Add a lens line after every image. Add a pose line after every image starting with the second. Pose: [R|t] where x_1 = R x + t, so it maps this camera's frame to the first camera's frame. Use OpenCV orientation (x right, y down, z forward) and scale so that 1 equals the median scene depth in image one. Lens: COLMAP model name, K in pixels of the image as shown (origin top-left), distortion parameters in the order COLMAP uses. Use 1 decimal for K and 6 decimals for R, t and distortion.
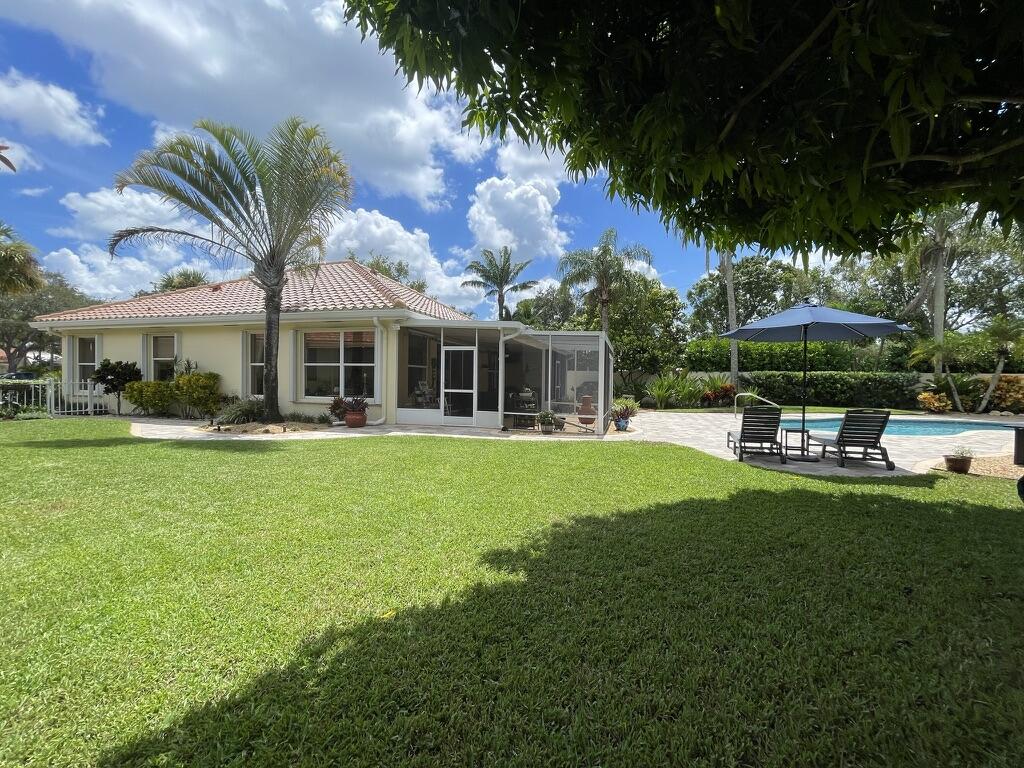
lens RADIAL K [[413.3, 0, 510.1], [0, 413.3, 385.7], [0, 0, 1]] dist [-0.008239, 0.000201]
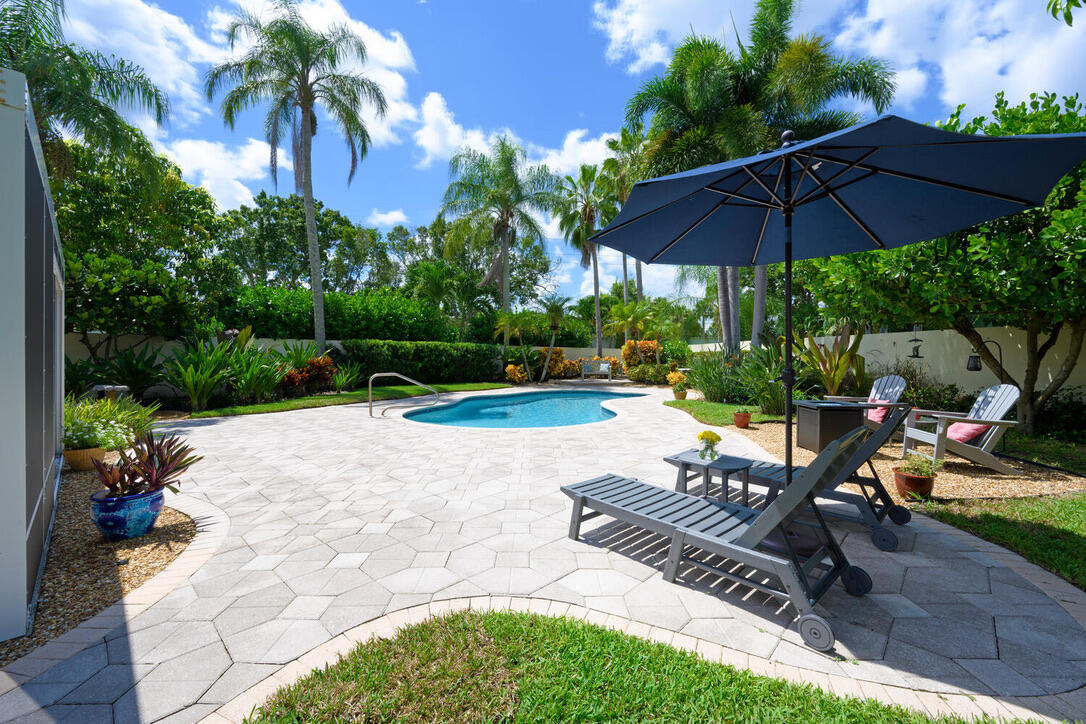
lens RADIAL K [[445.0, 0, 544.8], [0, 445.0, 360.9], [0, 0, 1]] dist [-0.001482, -0.000125]
pose [[0.465794, -0.016566, 0.884738, 0.121997], [0.016508, 0.999813, 0.010029, -0.001461], [-0.884739, 0.009933, 0.465980, 0.536970]]
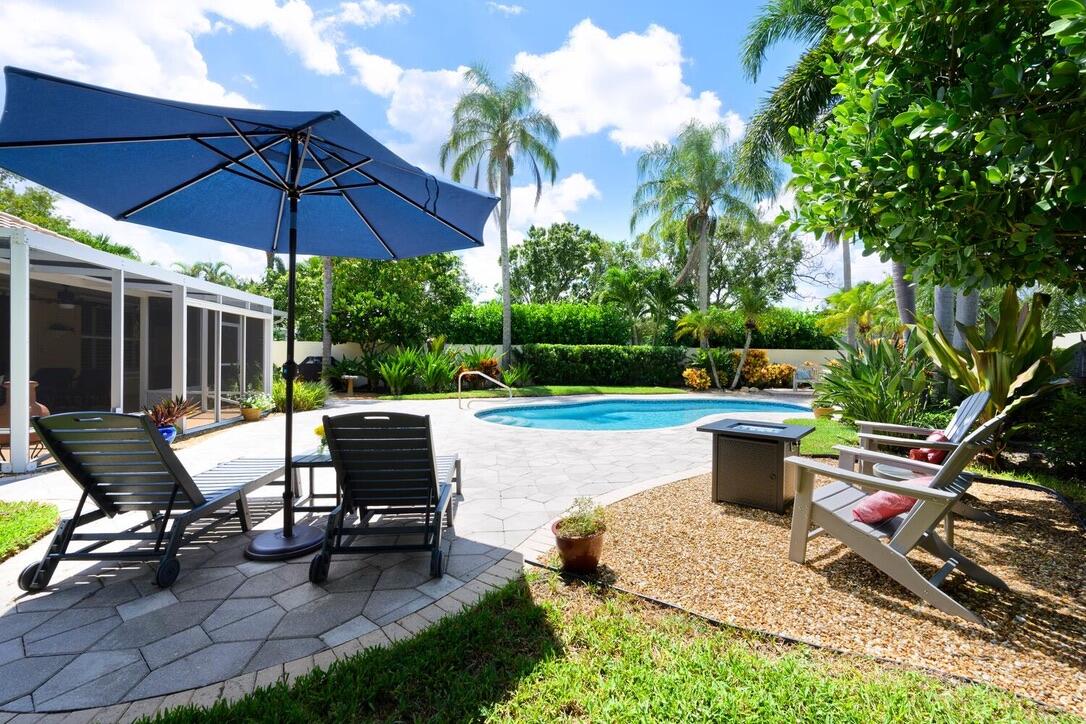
lens RADIAL K [[445.0, 0, 544.8], [0, 445.0, 360.9], [0, 0, 1]] dist [-0.001482, -0.000125]
pose [[0.914819, -0.002263, 0.403858, 0.407594], [0.006476, 0.999938, -0.009067, 0.009051], [-0.403813, 0.010910, 0.914777, 0.285372]]
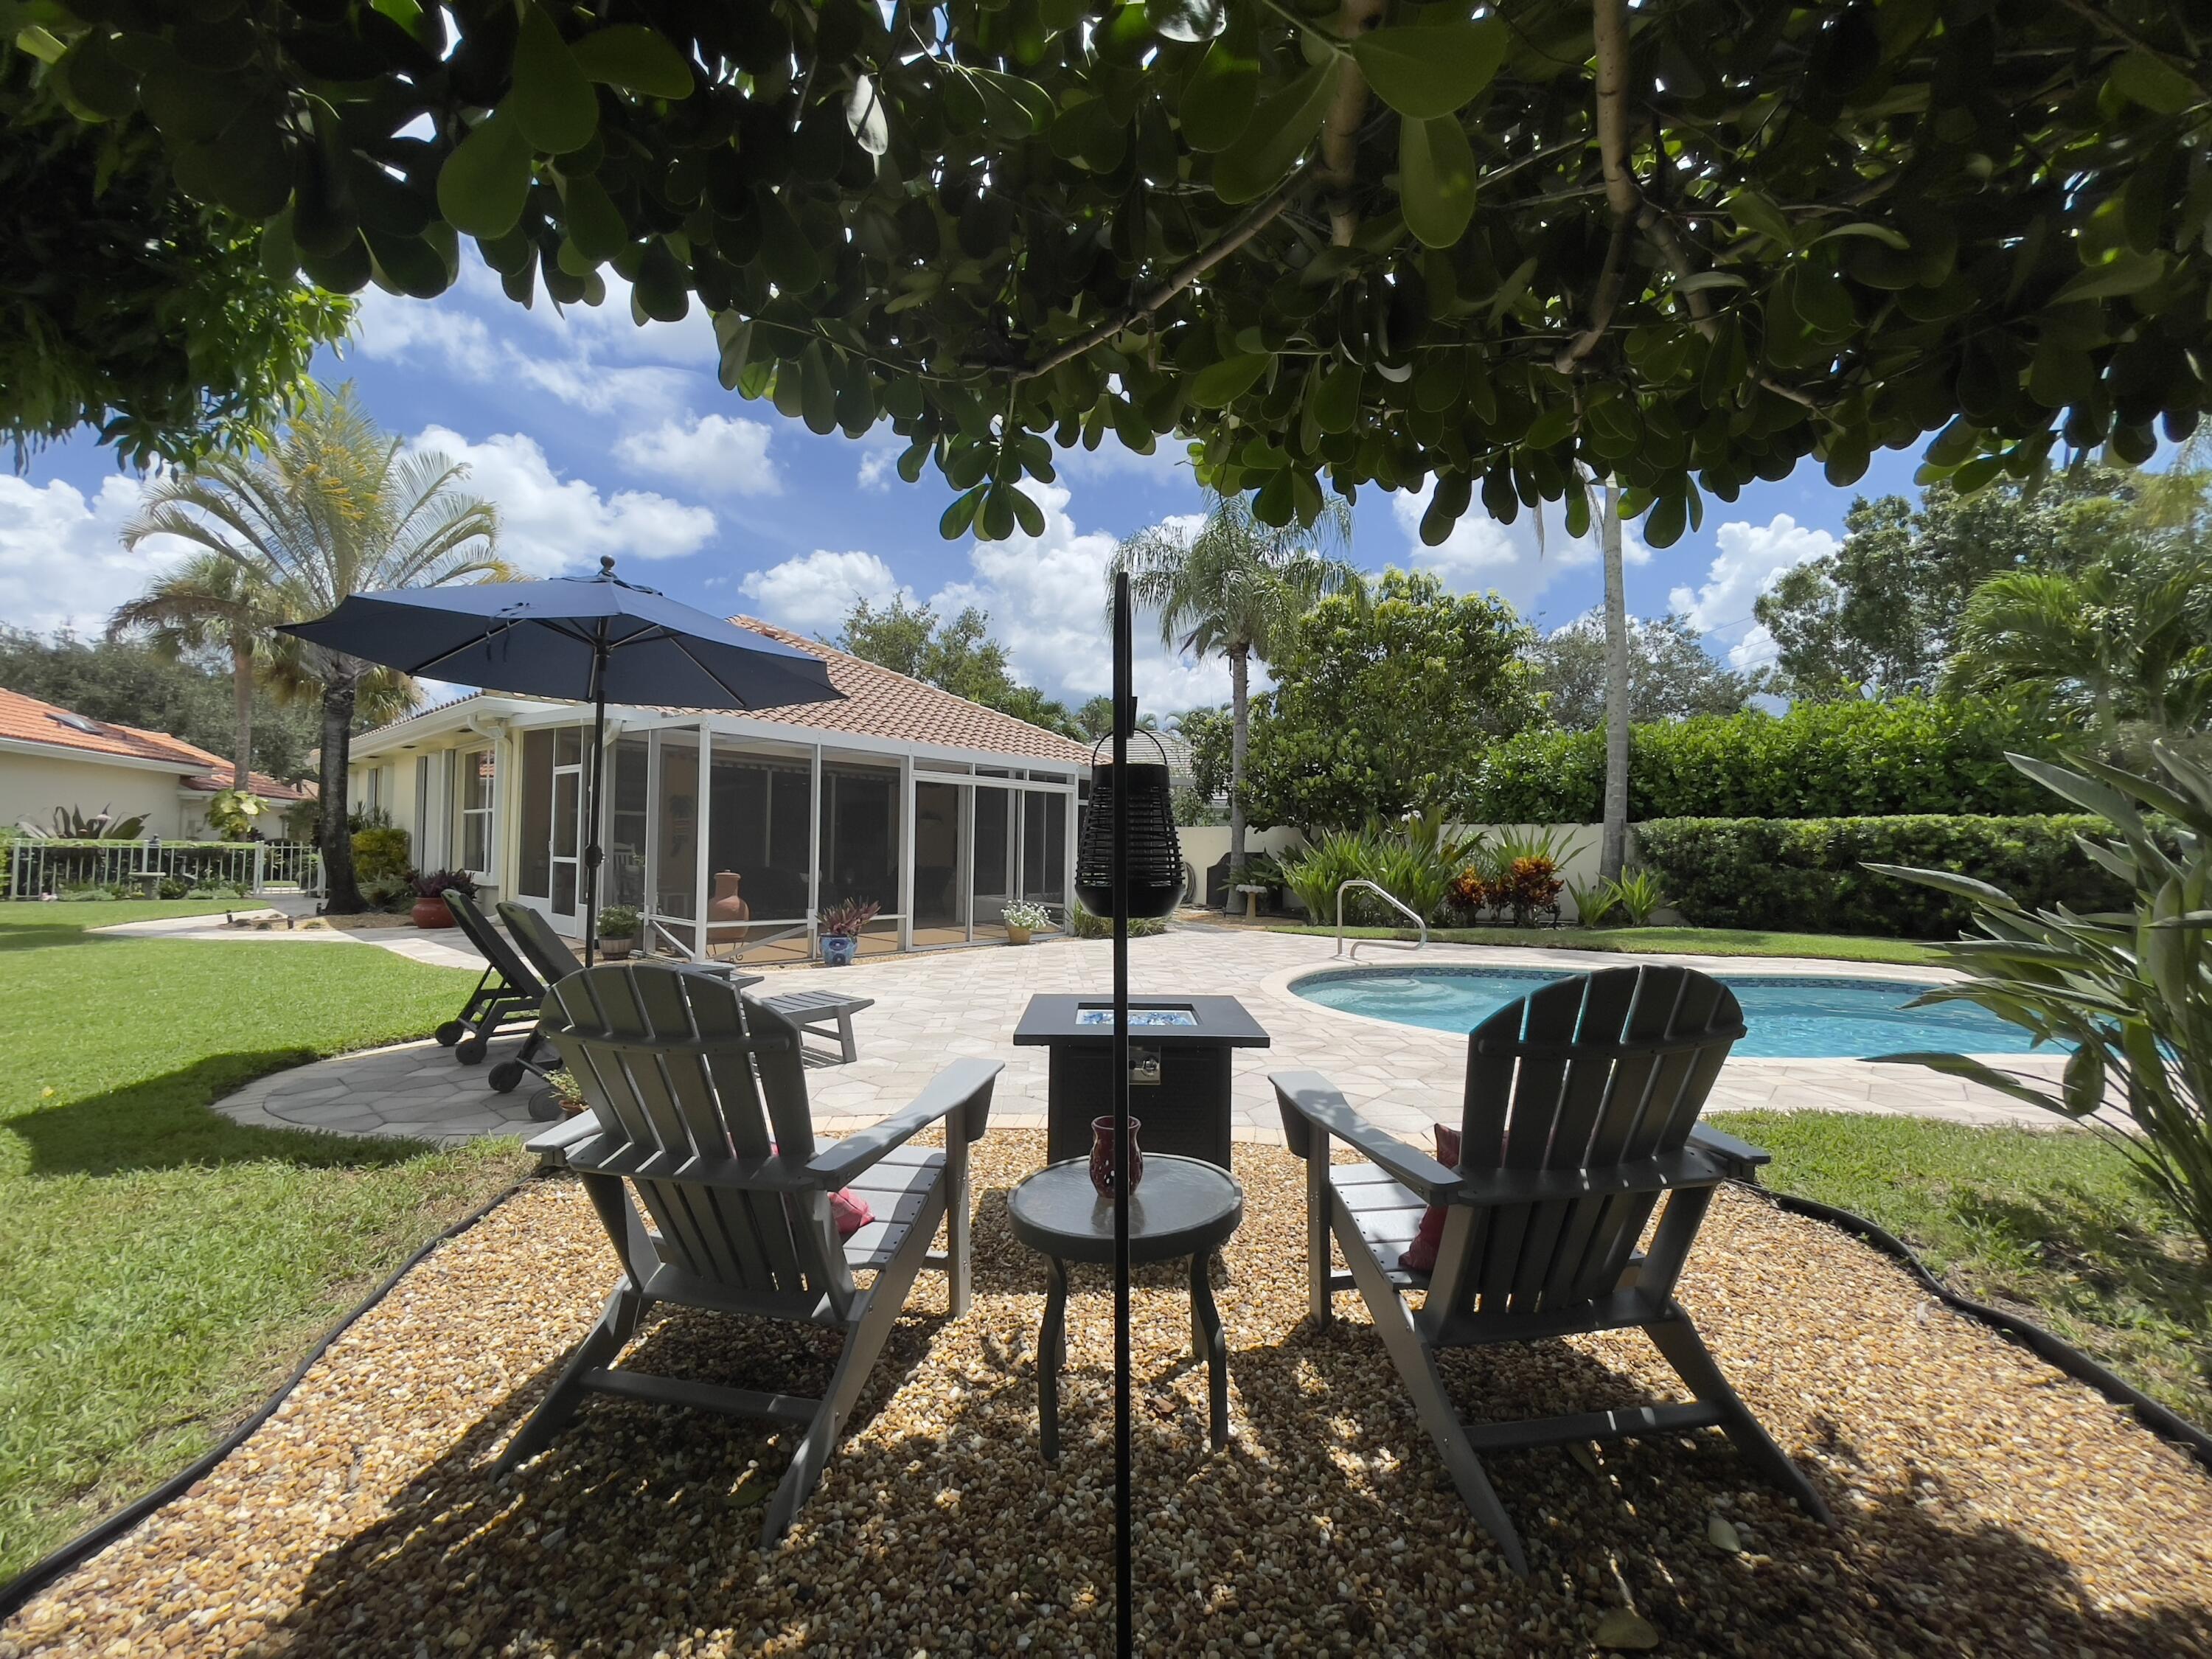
lens RADIAL K [[902.7, 0, 1106.0], [0, 902.7, 829.5], [0, 0, 1]] dist [-0.009654, -0.000062]
pose [[0.899968, -0.008644, -0.435870, 0.759503], [-0.012531, 0.998877, -0.045682, 0.014357], [0.435776, 0.046575, 0.898849, 0.282682]]
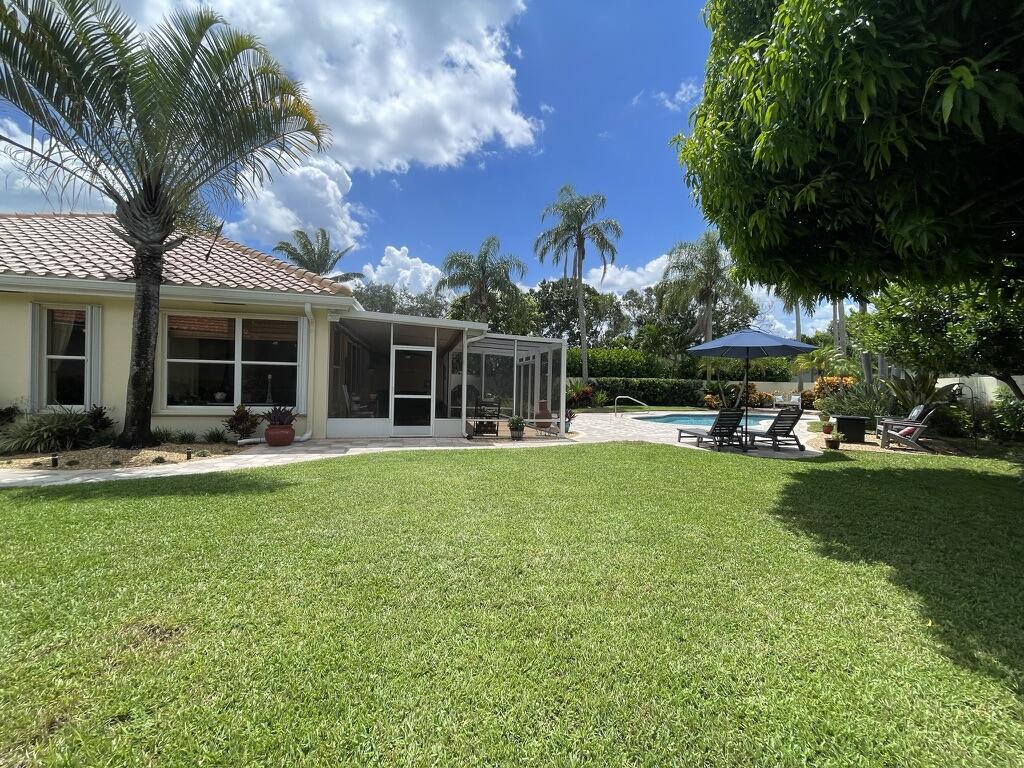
lens RADIAL K [[417.9, 0, 512.0], [0, 417.9, 384.0], [0, 0, 1]] dist [-0.009654, -0.000062]
pose [[0.878495, 0.005768, 0.477716, -0.306884], [-0.001337, 0.999953, -0.009616, -0.005290], [-0.477749, 0.007809, 0.878462, 0.101910]]
